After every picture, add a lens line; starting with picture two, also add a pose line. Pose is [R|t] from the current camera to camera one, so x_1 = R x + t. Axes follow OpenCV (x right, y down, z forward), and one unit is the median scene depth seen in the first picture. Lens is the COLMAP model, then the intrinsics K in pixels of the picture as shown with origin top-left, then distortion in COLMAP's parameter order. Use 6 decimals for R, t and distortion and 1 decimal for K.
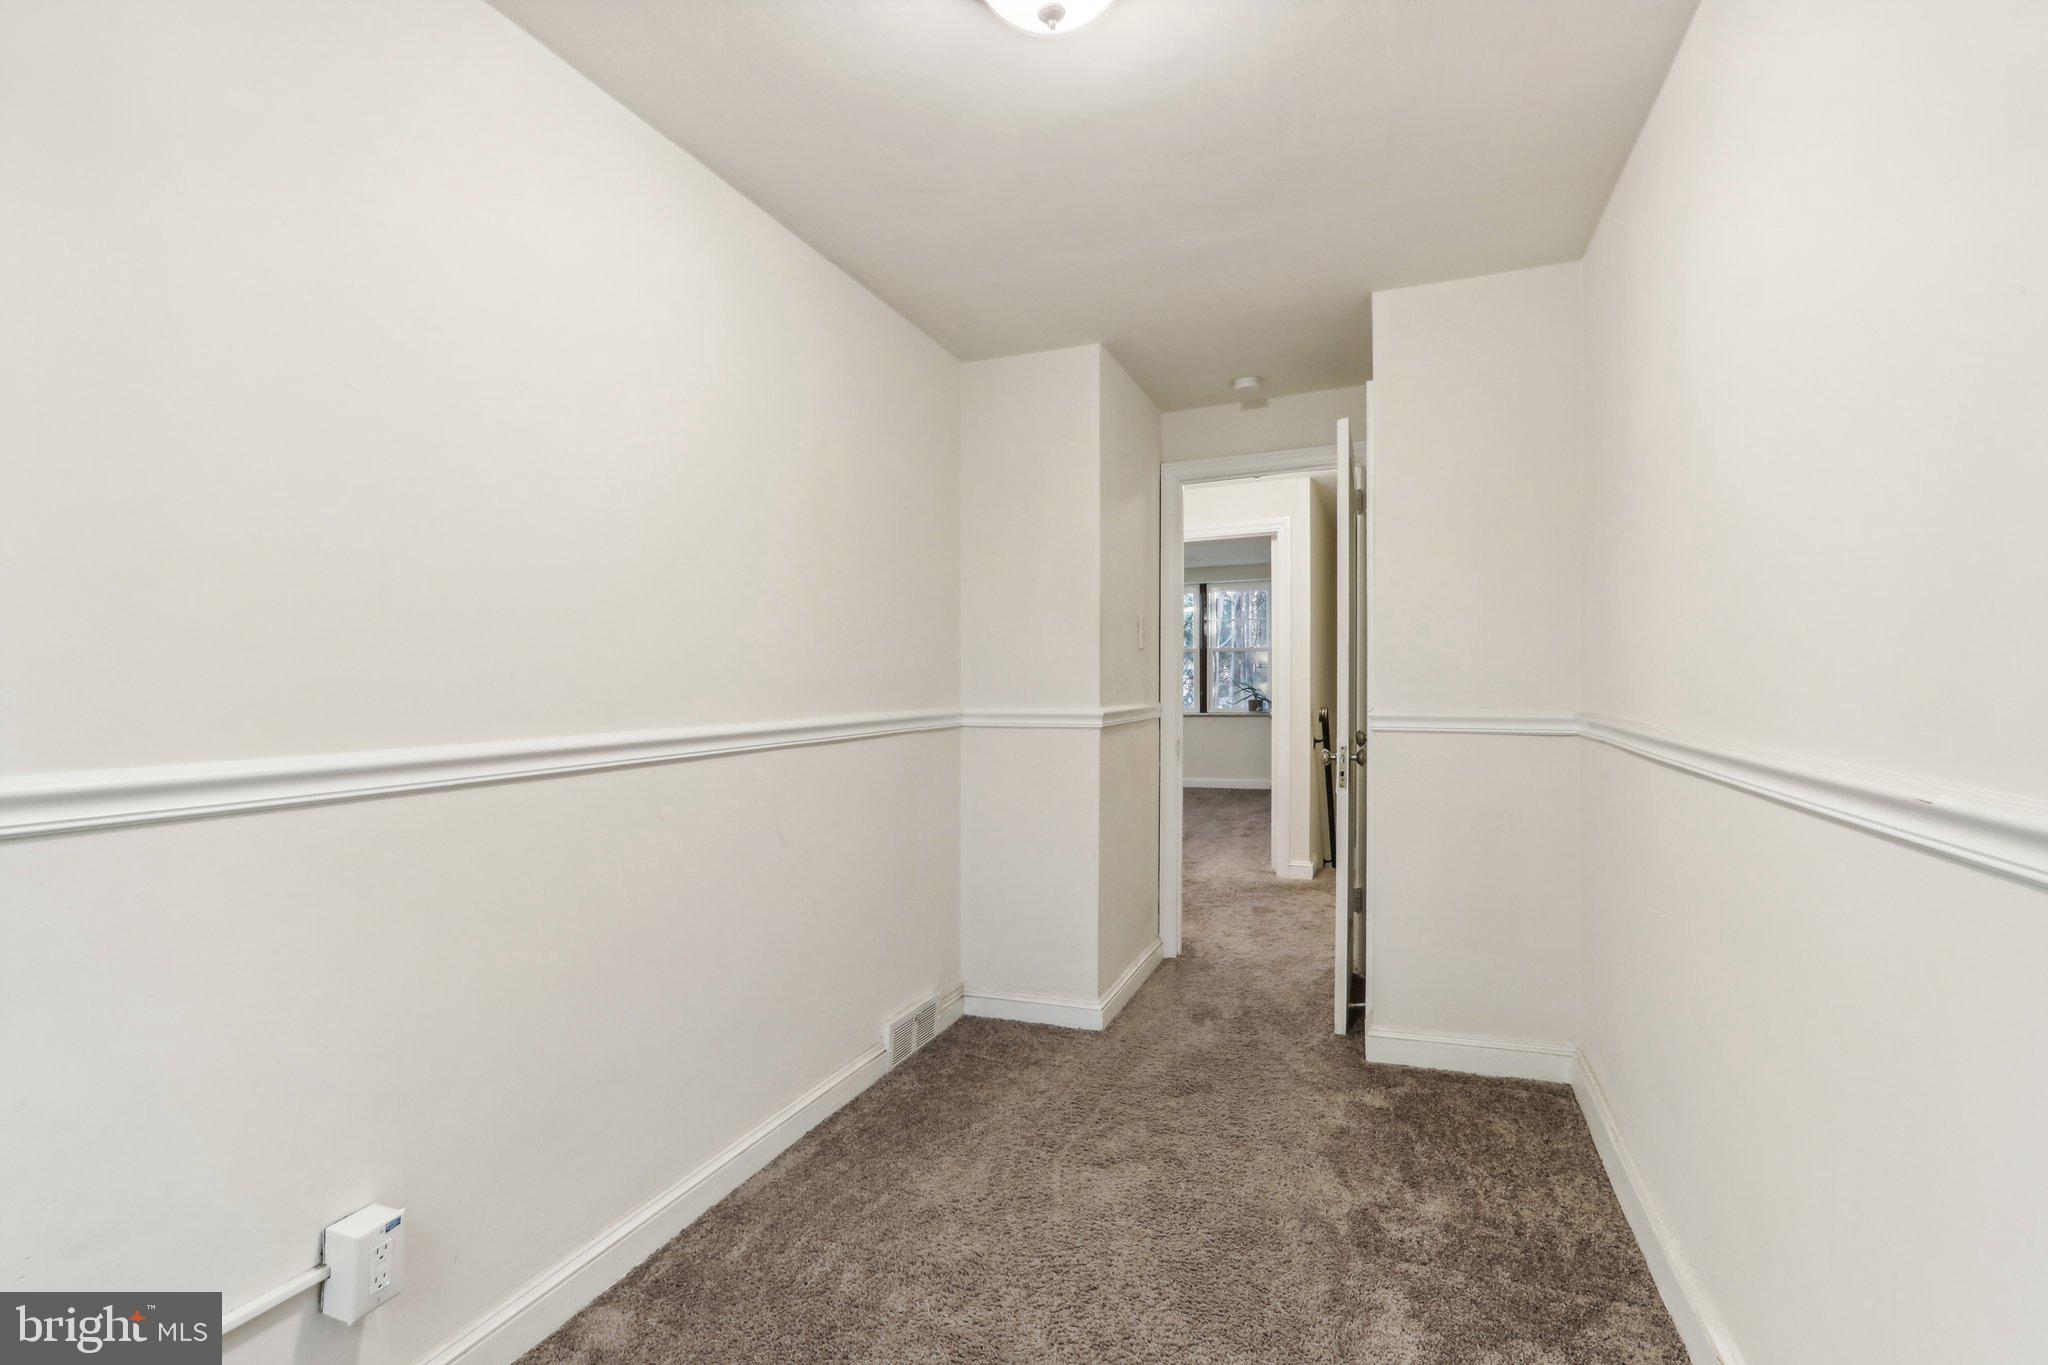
lens RADIAL K [[953.0, 0, 1019.9], [0, 953.0, 688.5], [0, 0, 1]] dist [-0.002133, 0.003258]
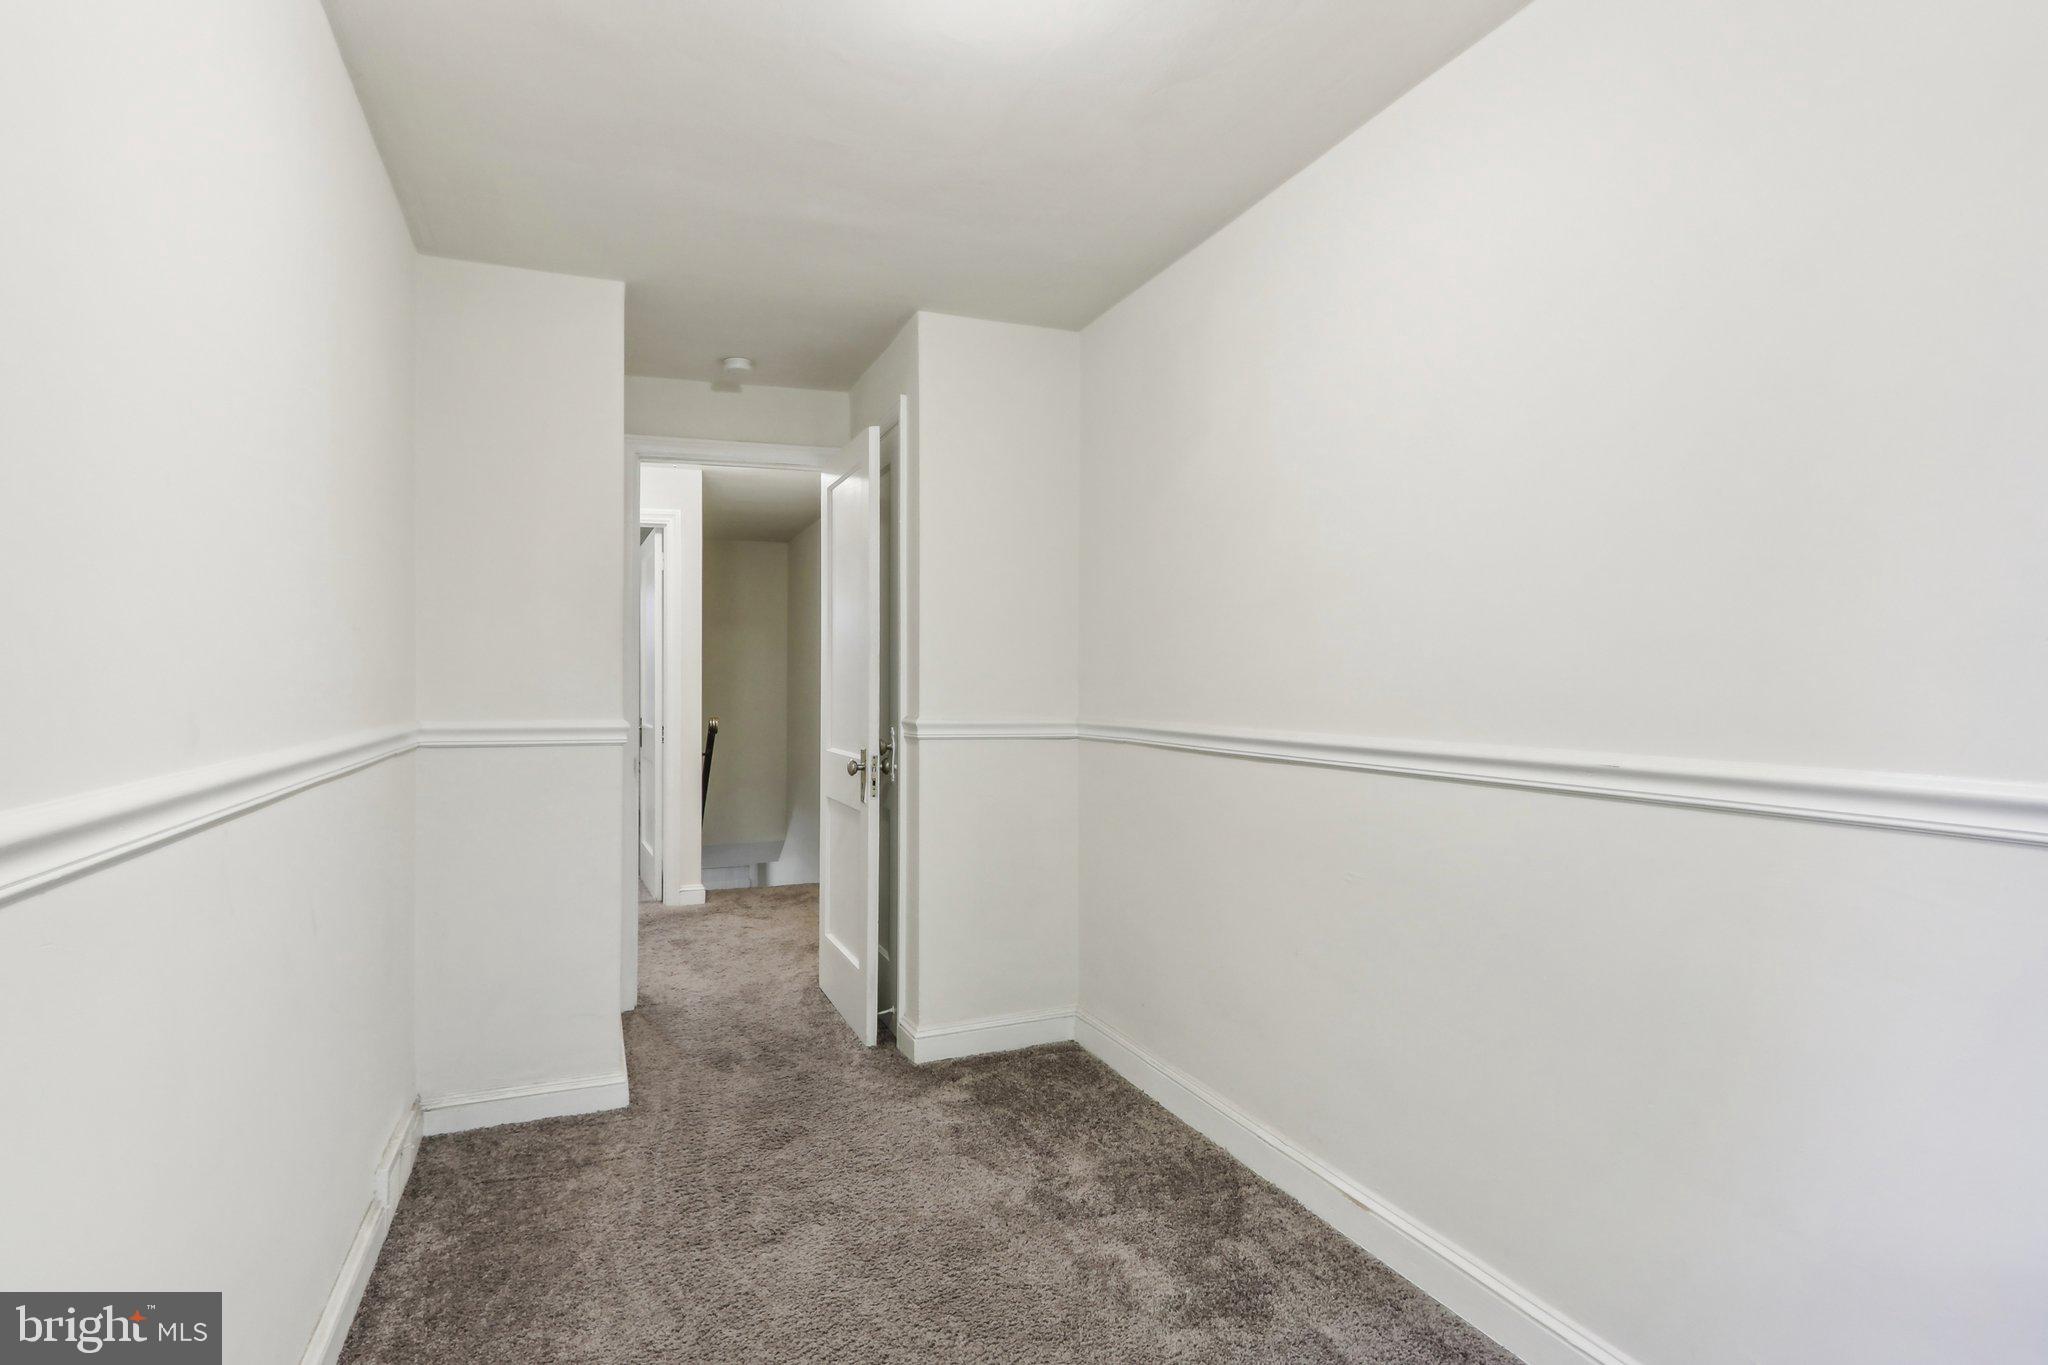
lens RADIAL K [[1020.8, 0, 1031.9], [0, 1020.8, 692.9], [0, 0, 1]] dist [0.016854, -0.001470]
pose [[0.743402, 0.007036, 0.668808, -0.284955], [-0.003968, 0.999973, -0.006109, 0.001132], [-0.668833, 0.001887, 0.743410, 0.106091]]
